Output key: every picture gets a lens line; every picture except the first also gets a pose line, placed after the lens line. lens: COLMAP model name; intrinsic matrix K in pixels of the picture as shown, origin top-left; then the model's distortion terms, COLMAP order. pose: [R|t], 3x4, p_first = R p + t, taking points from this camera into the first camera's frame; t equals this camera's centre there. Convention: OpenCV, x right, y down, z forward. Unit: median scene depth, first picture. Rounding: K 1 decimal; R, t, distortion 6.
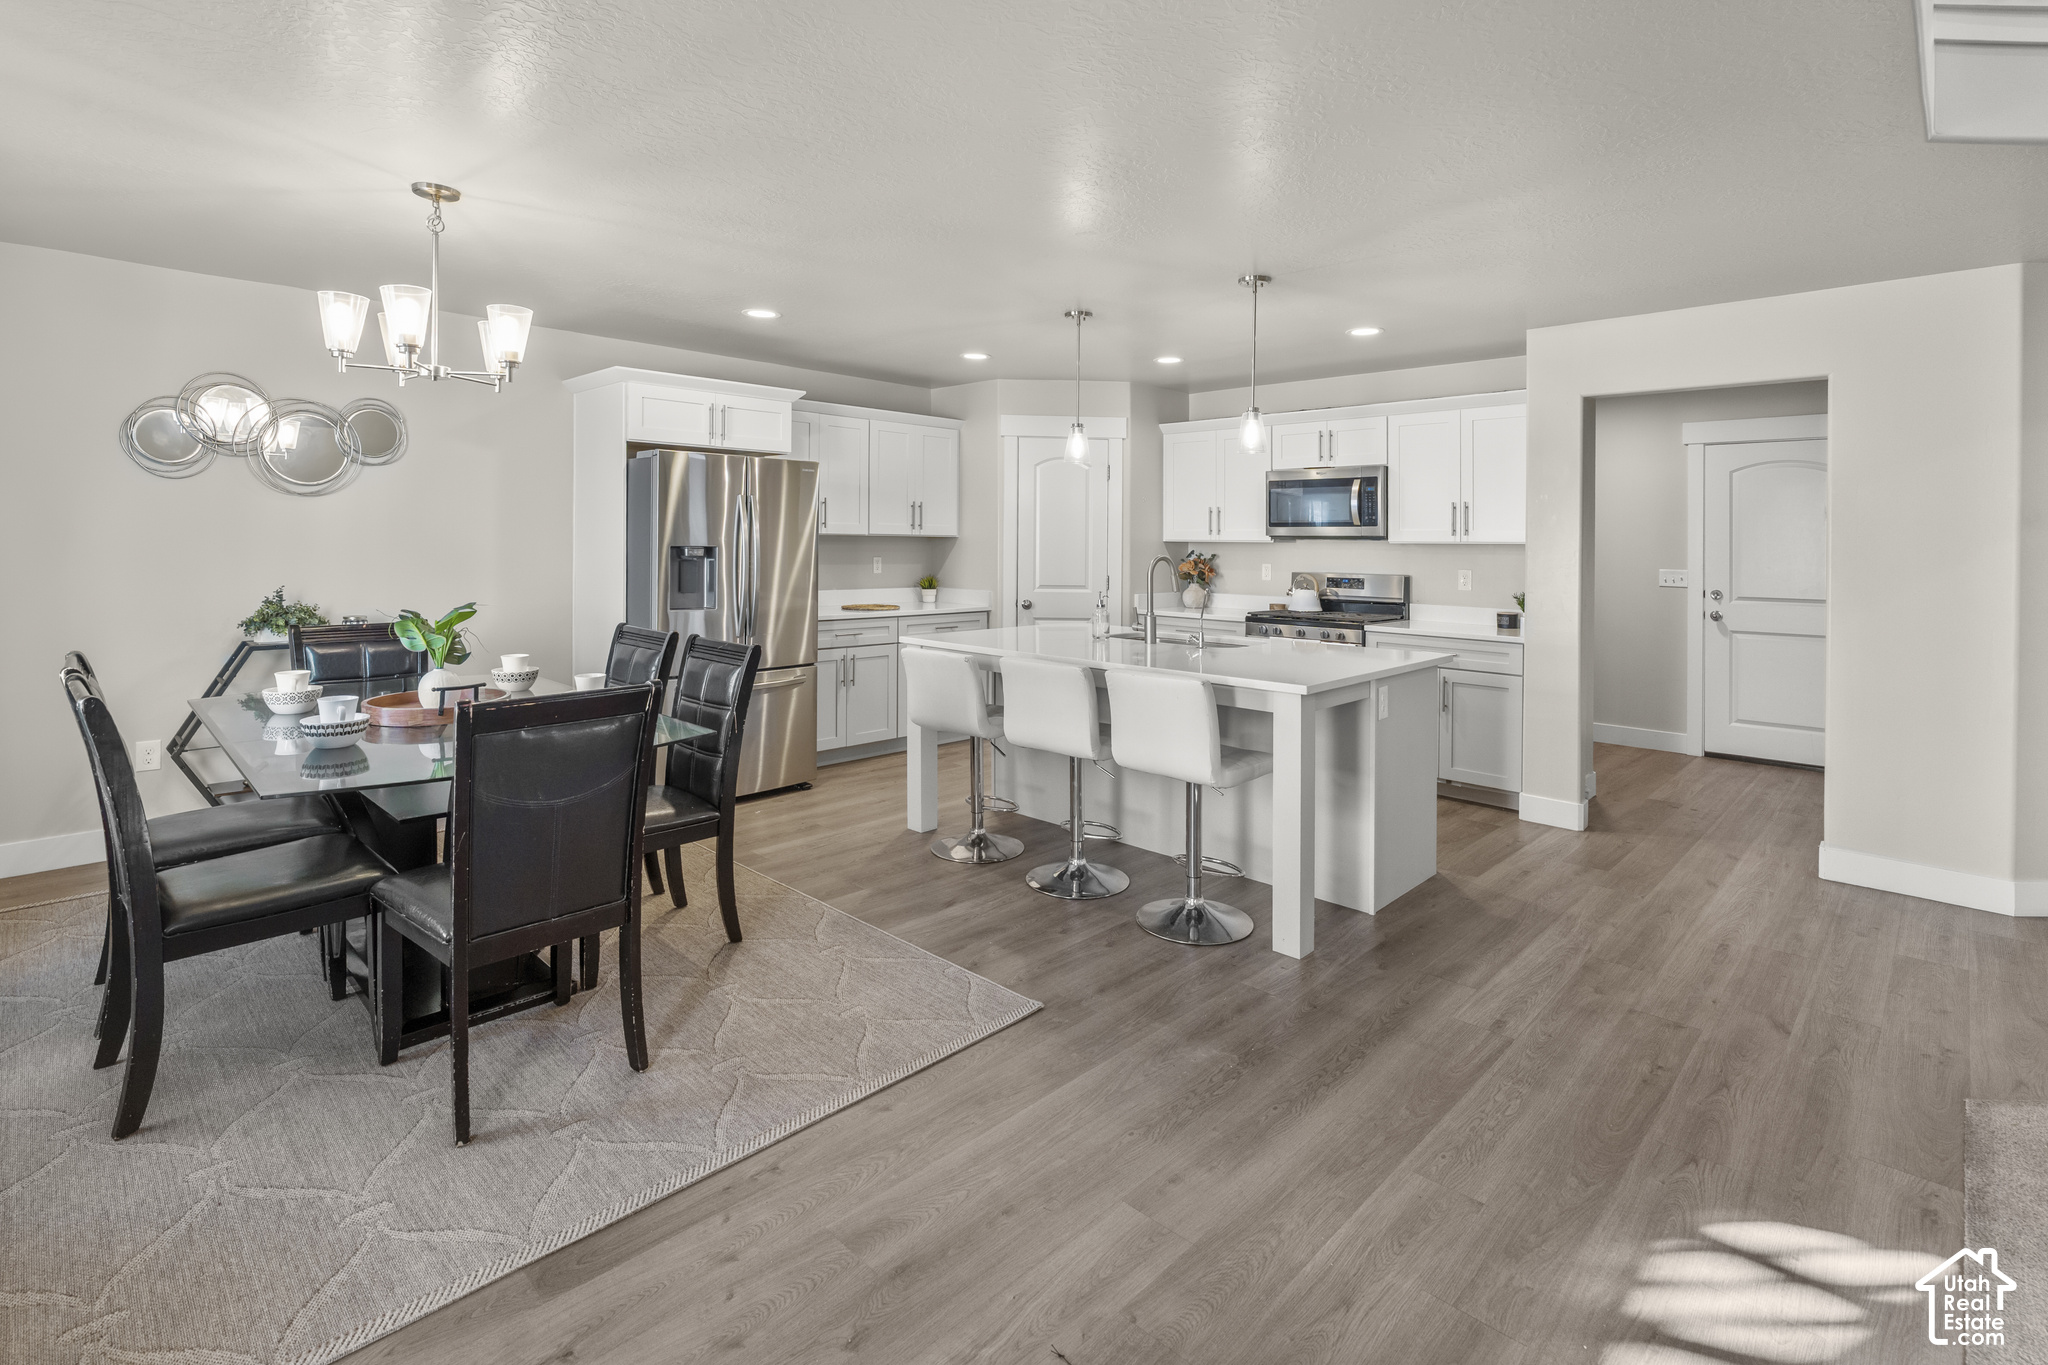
lens RADIAL K [[964.1, 0, 1025.8], [0, 964.1, 550.0], [0, 0, 1]] dist [-0.002301, -0.000239]
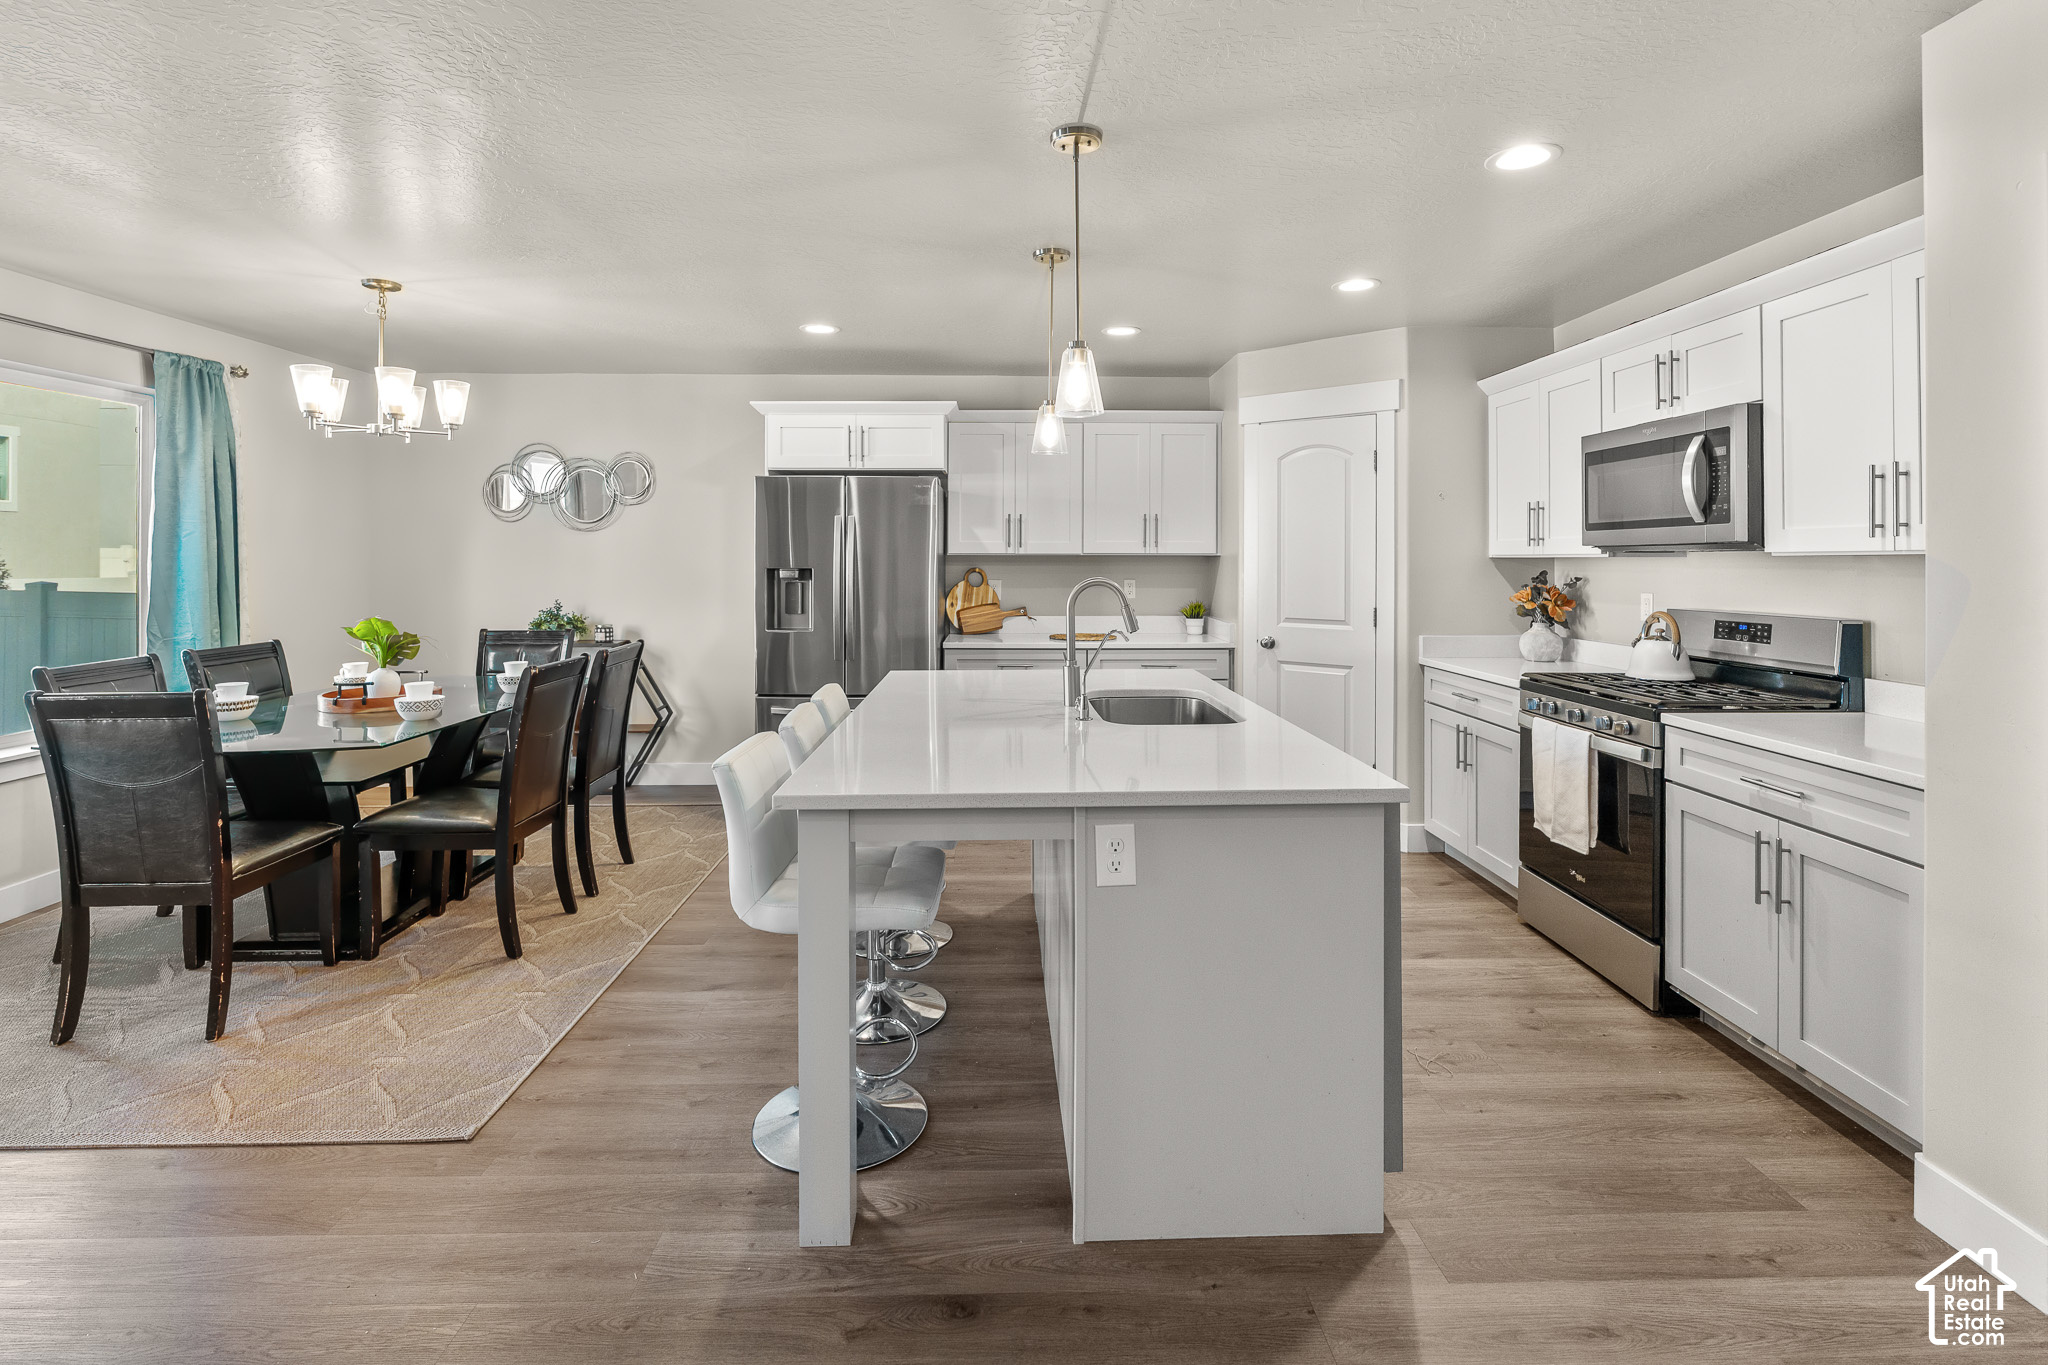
lens RADIAL K [[953.4, 0, 1023.5], [0, 953.4, 576.2], [0, 0, 1]] dist [-0.001669, -0.000265]
pose [[0.715721, 0.001199, -0.698385, 0.443720], [0.001983, 0.999991, 0.003749, 0.000788], [0.698384, -0.004069, 0.715712, 0.370953]]
